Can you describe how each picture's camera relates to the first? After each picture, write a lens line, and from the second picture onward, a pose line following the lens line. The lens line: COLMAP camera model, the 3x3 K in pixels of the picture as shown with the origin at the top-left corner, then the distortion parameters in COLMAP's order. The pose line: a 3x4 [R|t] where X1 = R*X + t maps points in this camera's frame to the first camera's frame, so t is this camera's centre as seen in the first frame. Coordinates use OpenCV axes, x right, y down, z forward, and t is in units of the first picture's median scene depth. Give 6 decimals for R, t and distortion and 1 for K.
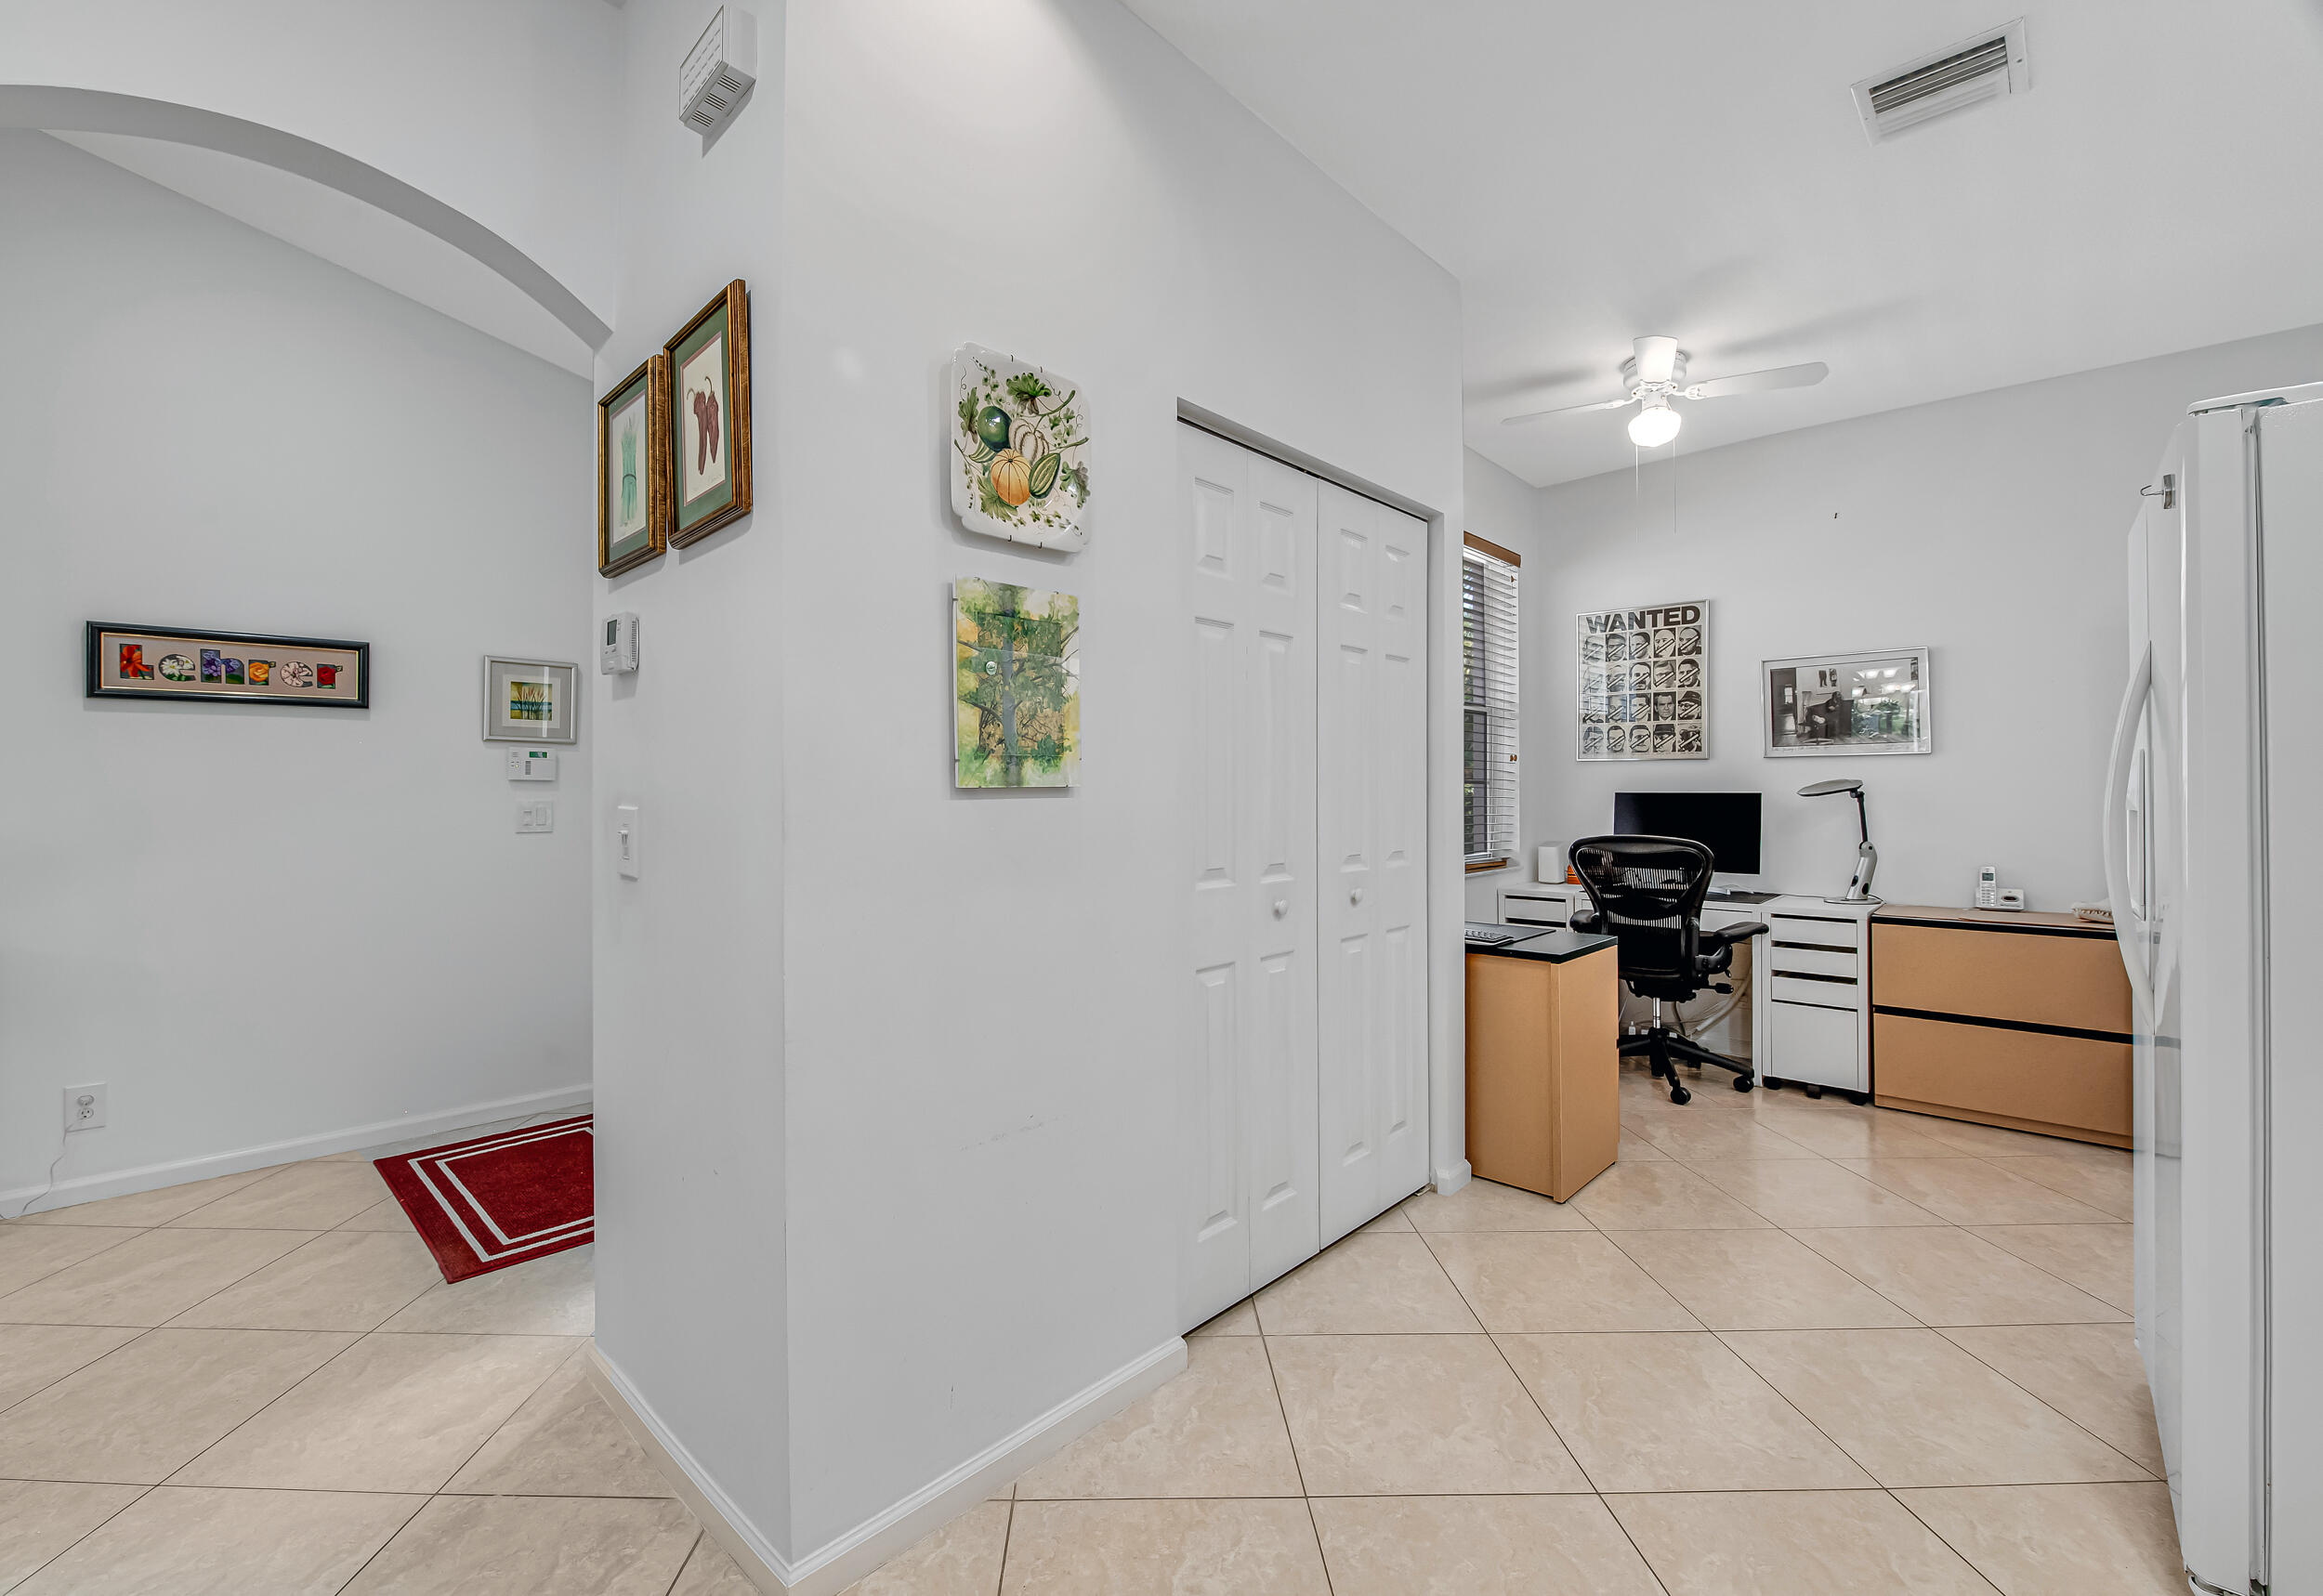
lens RADIAL K [[972.6, 0, 1117.6], [0, 972.6, 789.7], [0, 0, 1]] dist [-0.011763, -0.002808]
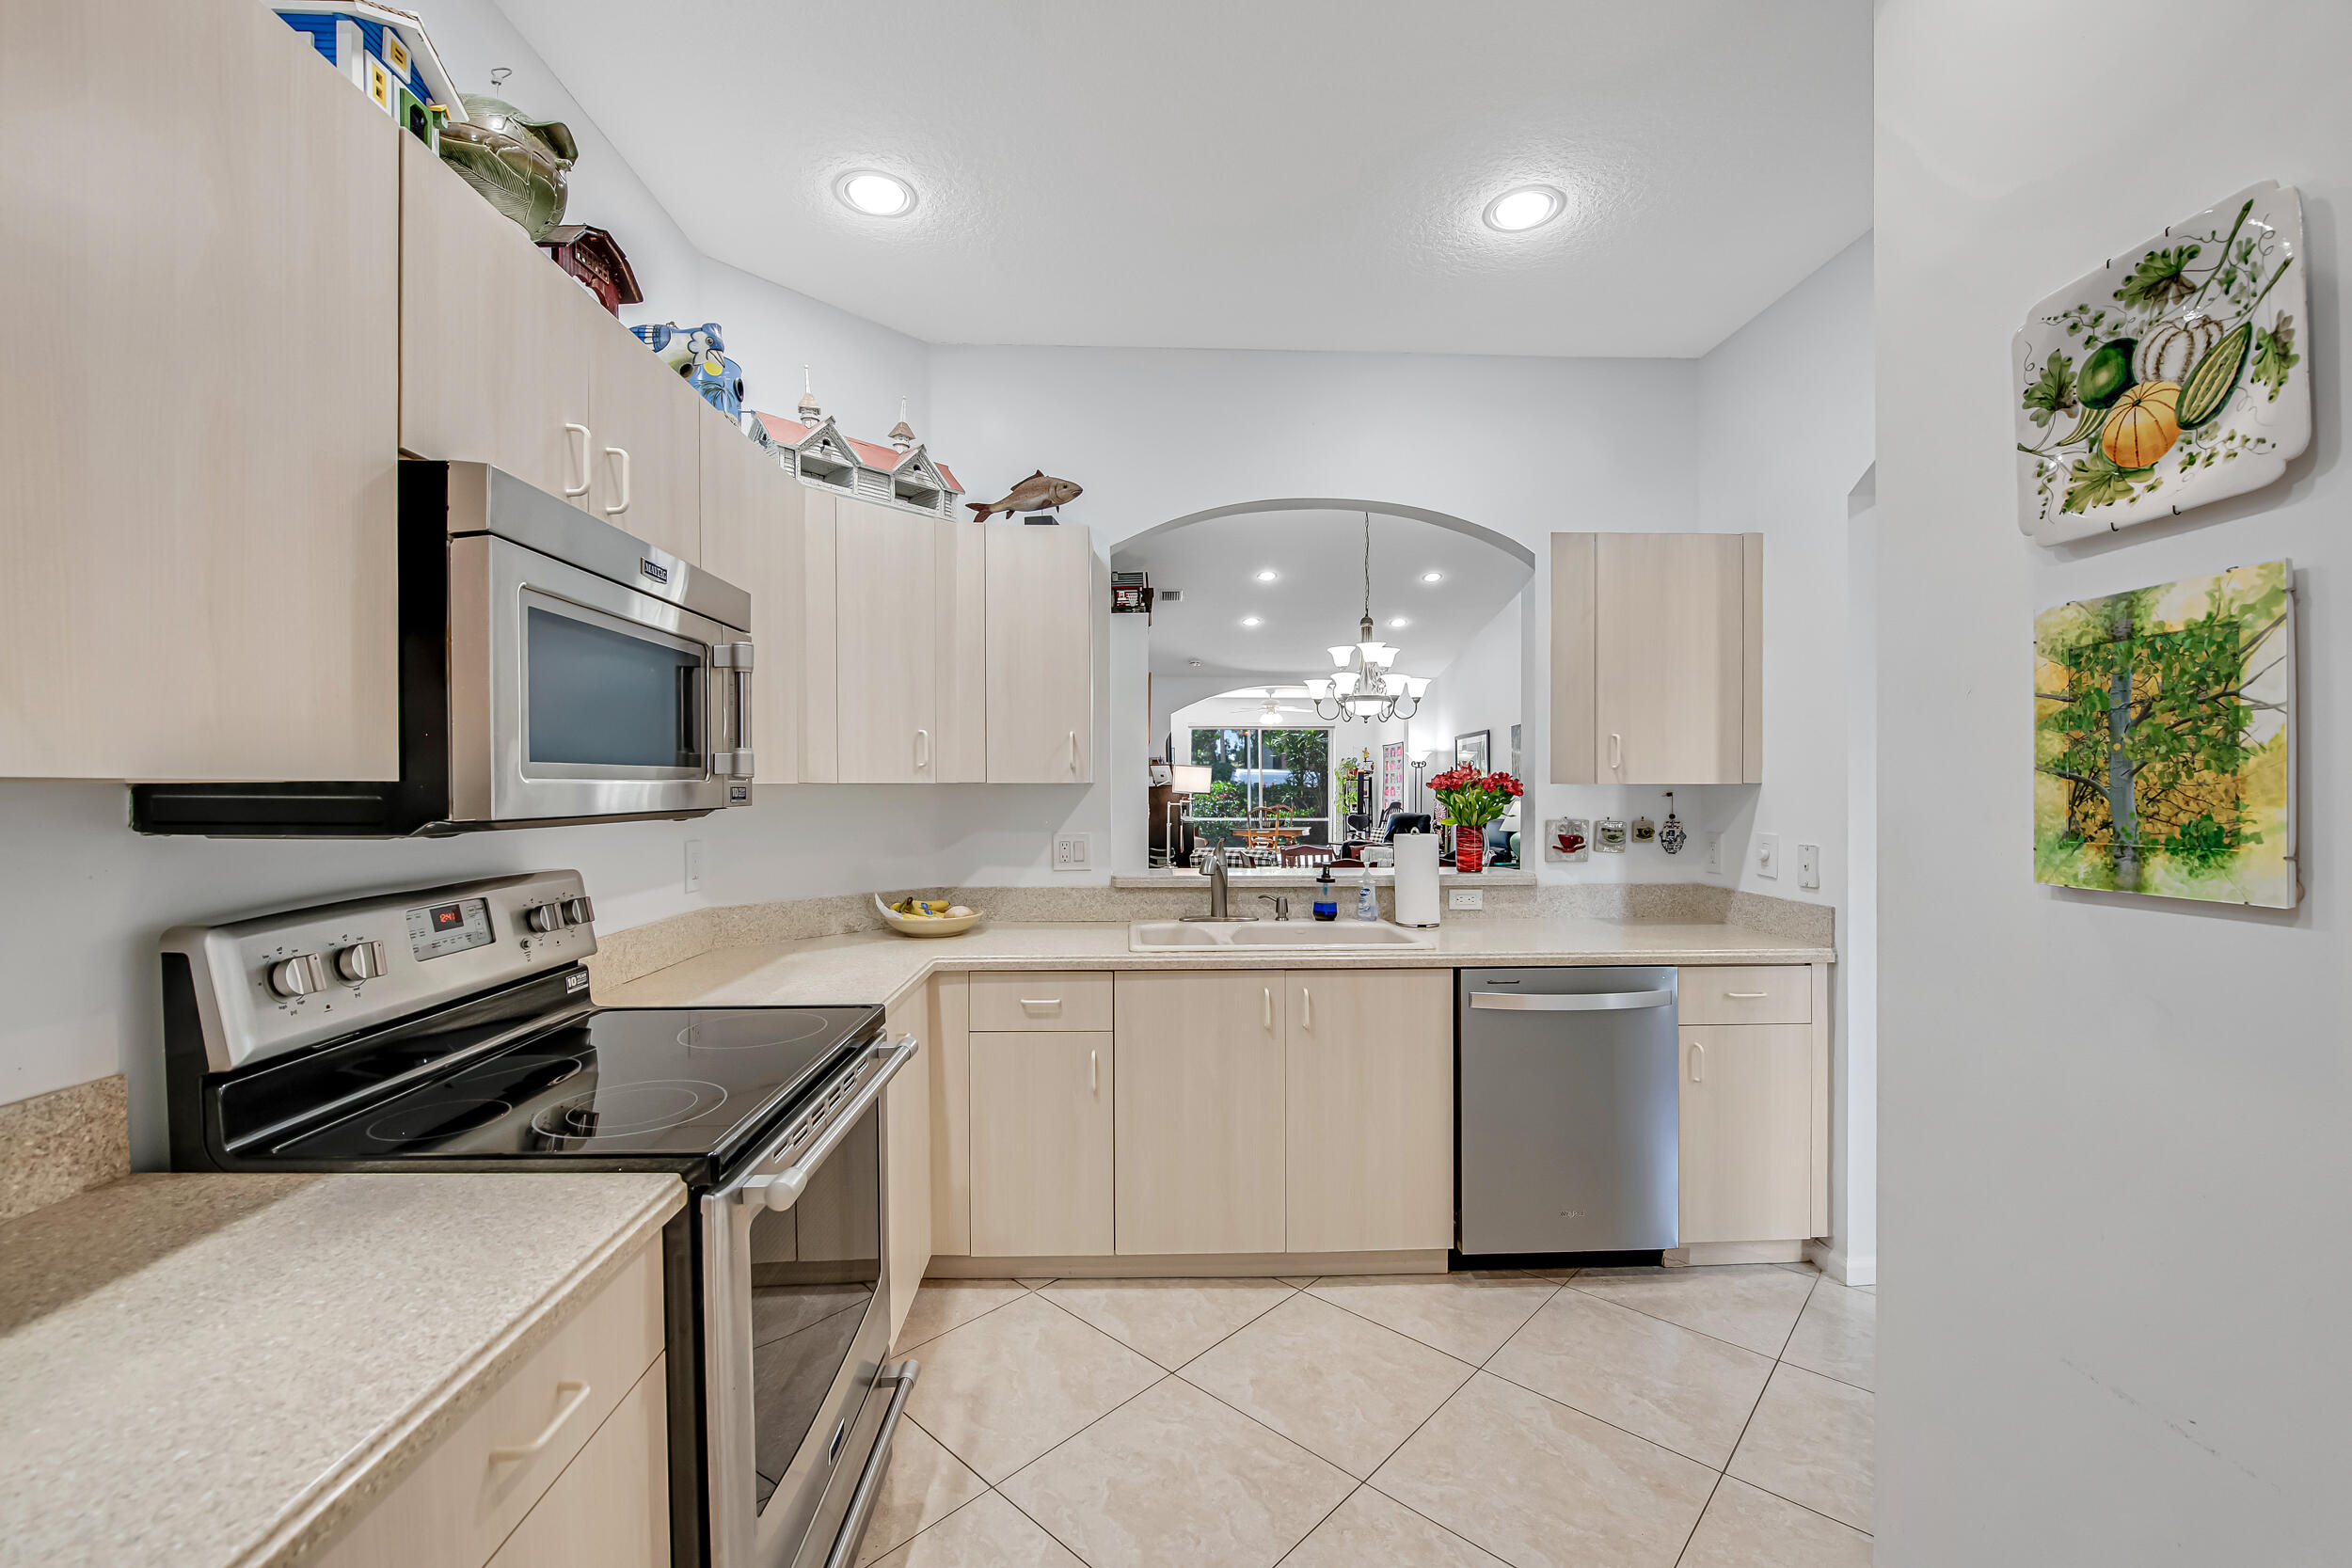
lens RADIAL K [[957.5, 0, 1158.7], [0, 957.5, 805.5], [0, 0, 1]] dist [-0.017827, -0.003627]
pose [[-0.691844, 0.019238, -0.721790, 0.813640], [0.009539, 0.999801, 0.017504, -0.079740], [0.721984, 0.005225, -0.691890, 0.950851]]
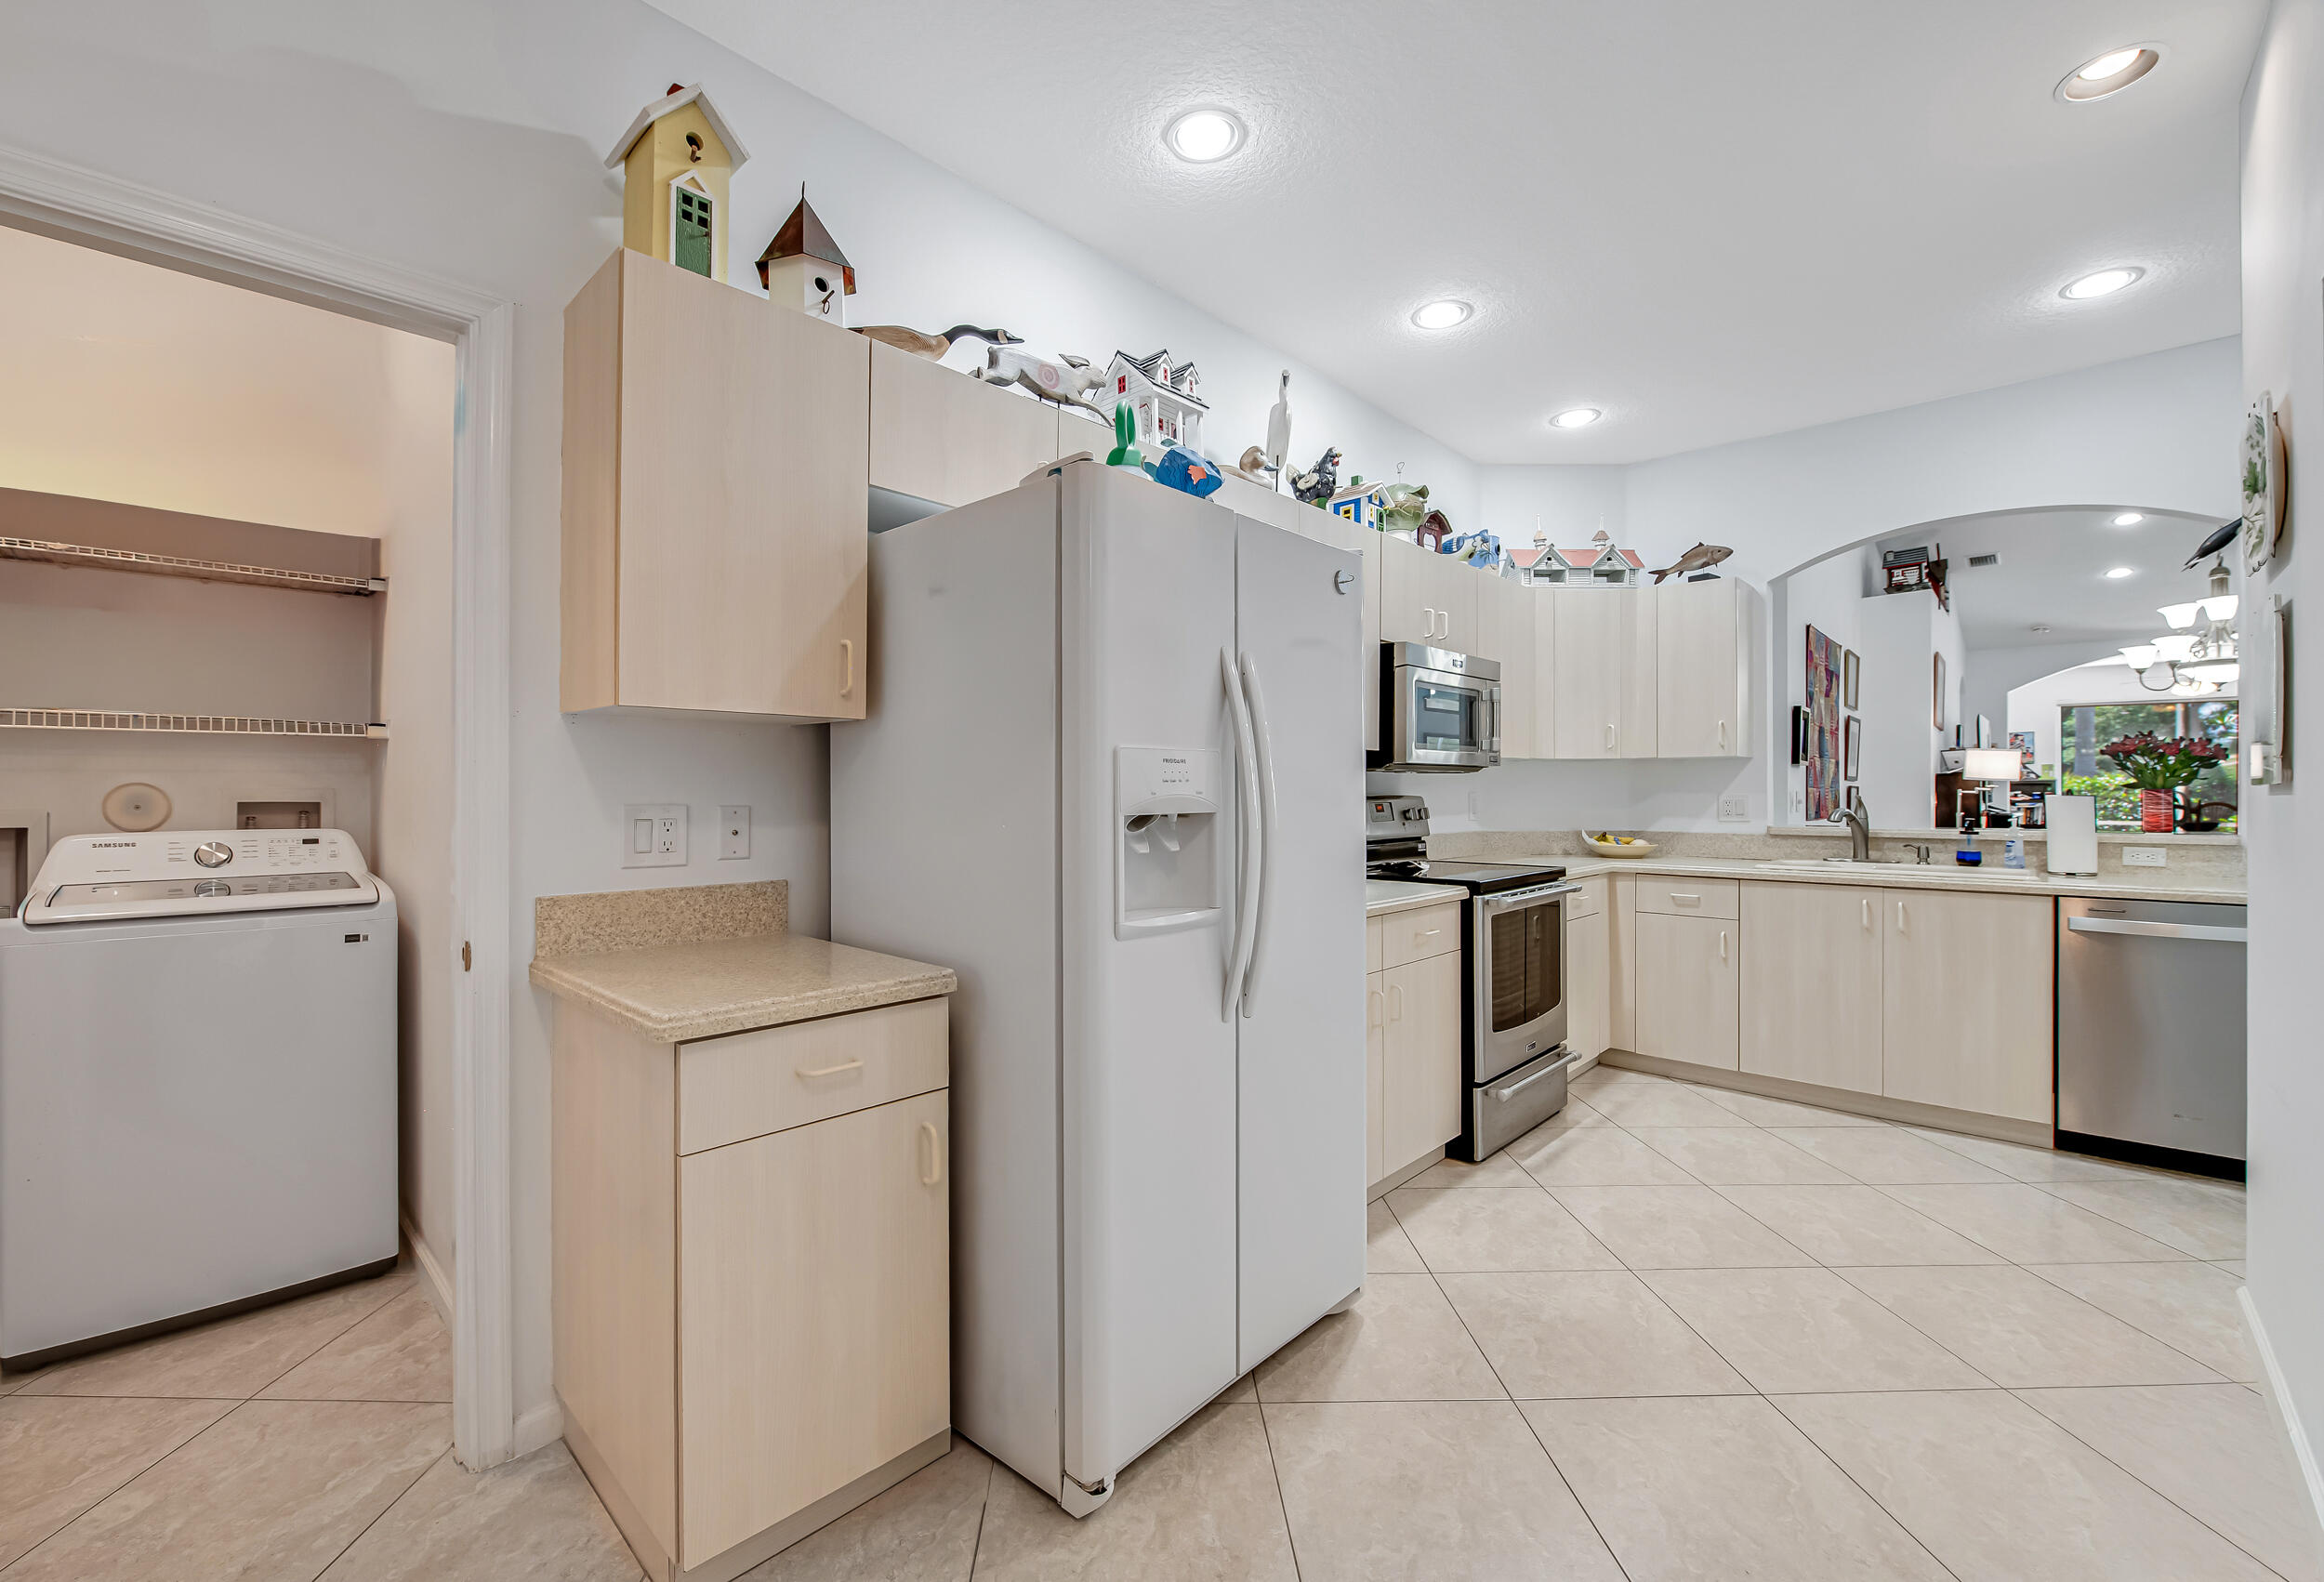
lens RADIAL K [[973.0, 0, 1120.1], [0, 973.0, 796.3], [0, 0, 1]] dist [-0.011763, -0.002808]
pose [[-0.999950, 0.005981, -0.008022, 1.252655], [0.005991, 0.999981, -0.001250, 0.003430], [0.008014, -0.001298, -0.999967, 2.111551]]
